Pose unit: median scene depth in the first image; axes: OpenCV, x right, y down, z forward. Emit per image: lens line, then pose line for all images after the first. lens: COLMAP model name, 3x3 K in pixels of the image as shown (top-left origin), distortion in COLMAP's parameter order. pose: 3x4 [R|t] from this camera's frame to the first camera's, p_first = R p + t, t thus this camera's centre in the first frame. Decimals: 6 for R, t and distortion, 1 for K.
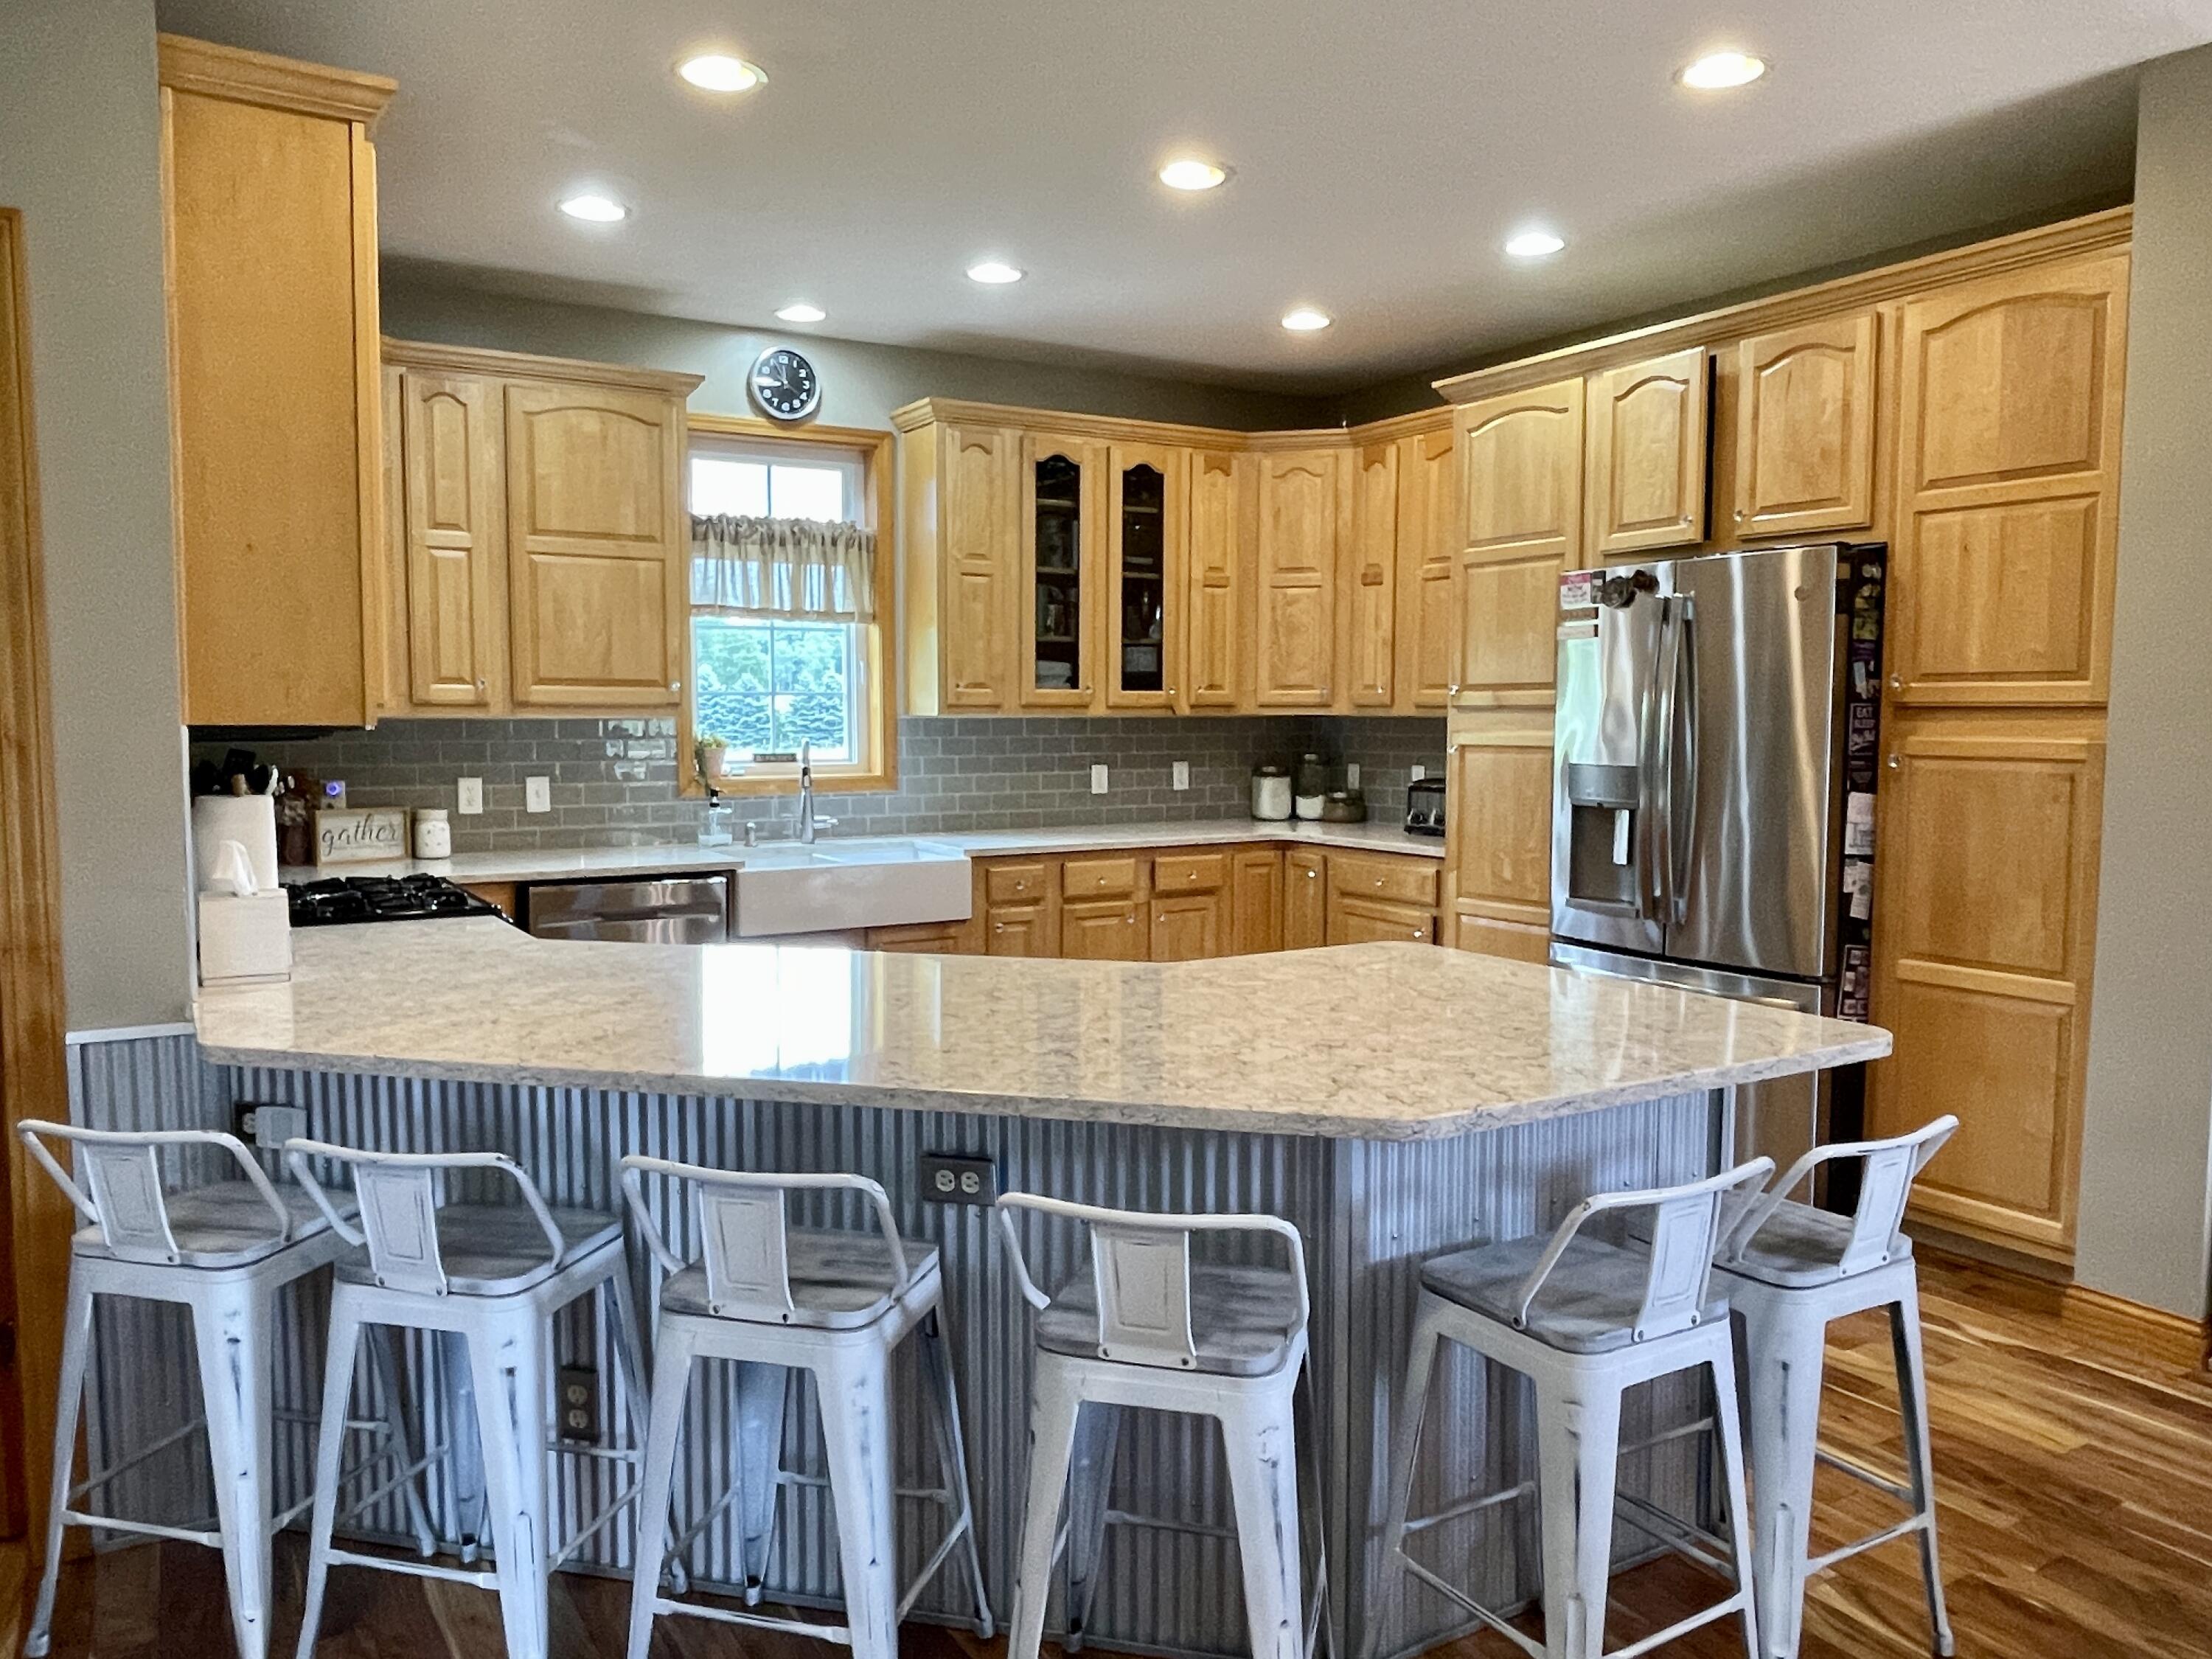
lens RADIAL K [[1555.8, 0, 1103.9], [0, 1555.8, 831.5], [0, 0, 1]] dist [0.011741, -0.010645]
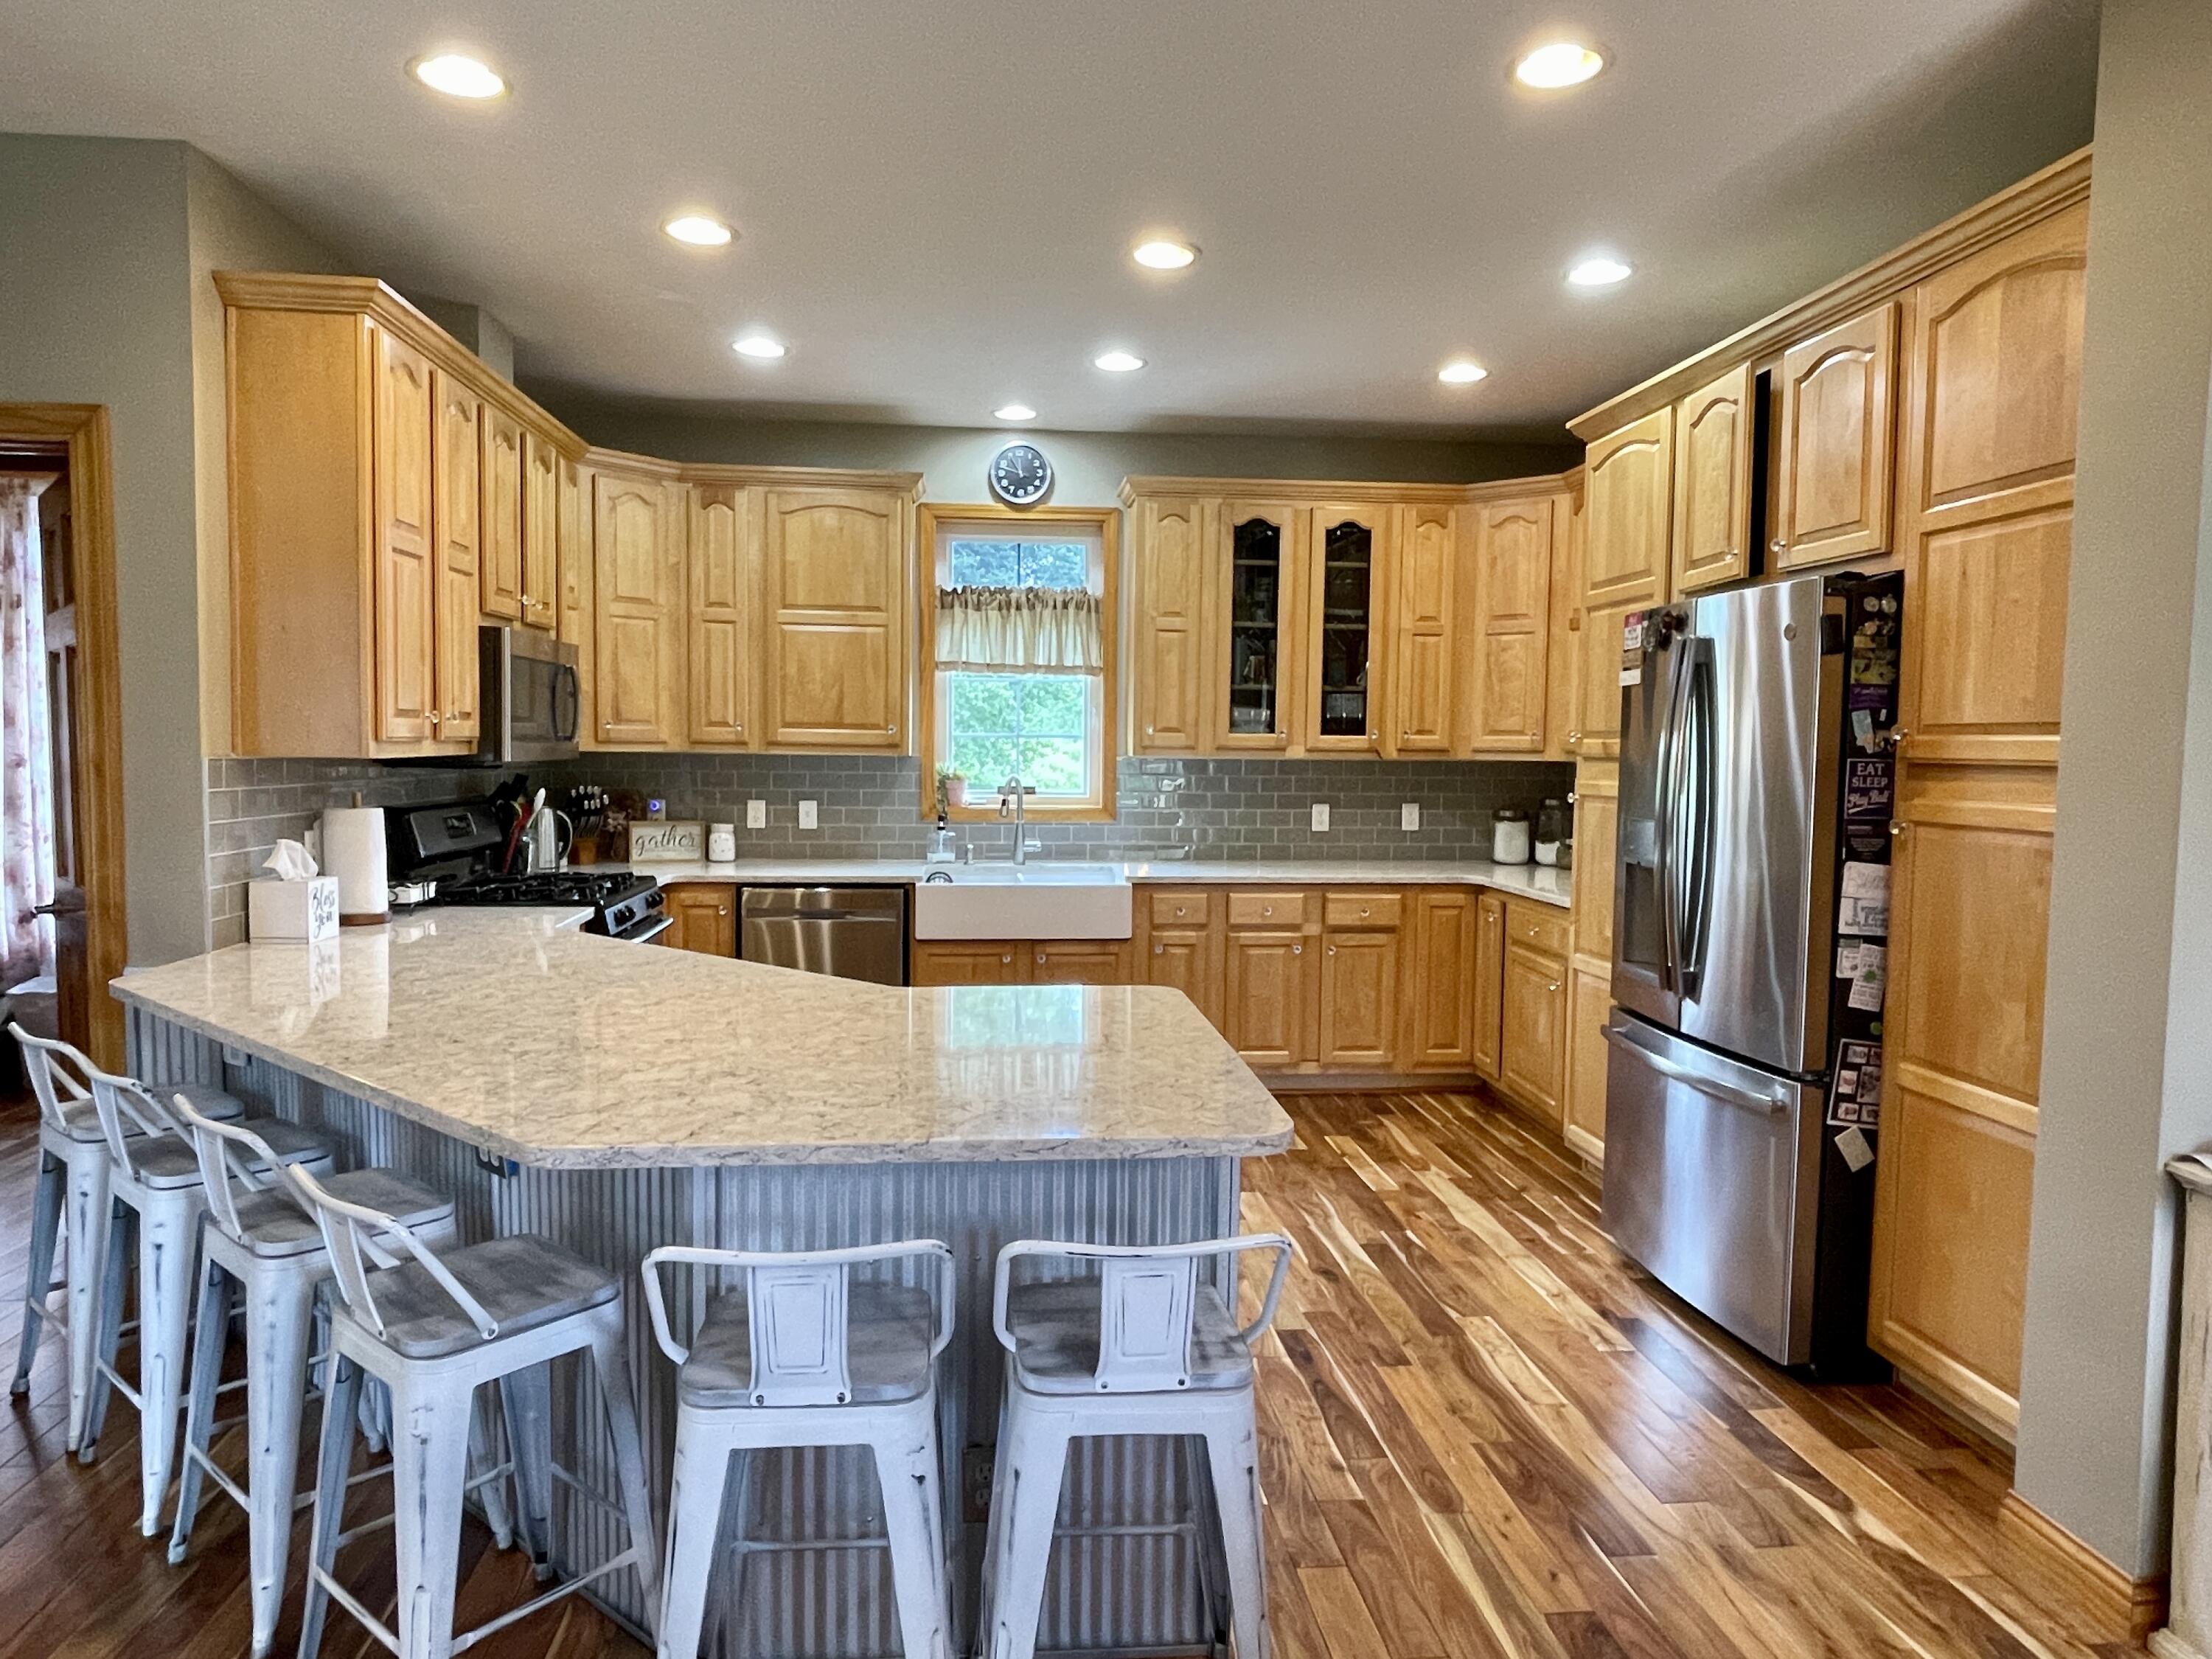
lens RADIAL K [[1364.7, 0, 1106.6], [0, 1364.7, 823.7], [0, 0, 1]] dist [-0.006576, 0.003916]
pose [[0.903433, 0.035191, -0.427282, 0.324173], [-0.044590, 0.998933, -0.012007, -0.014242], [0.426403, 0.029900, 0.904039, 0.110428]]
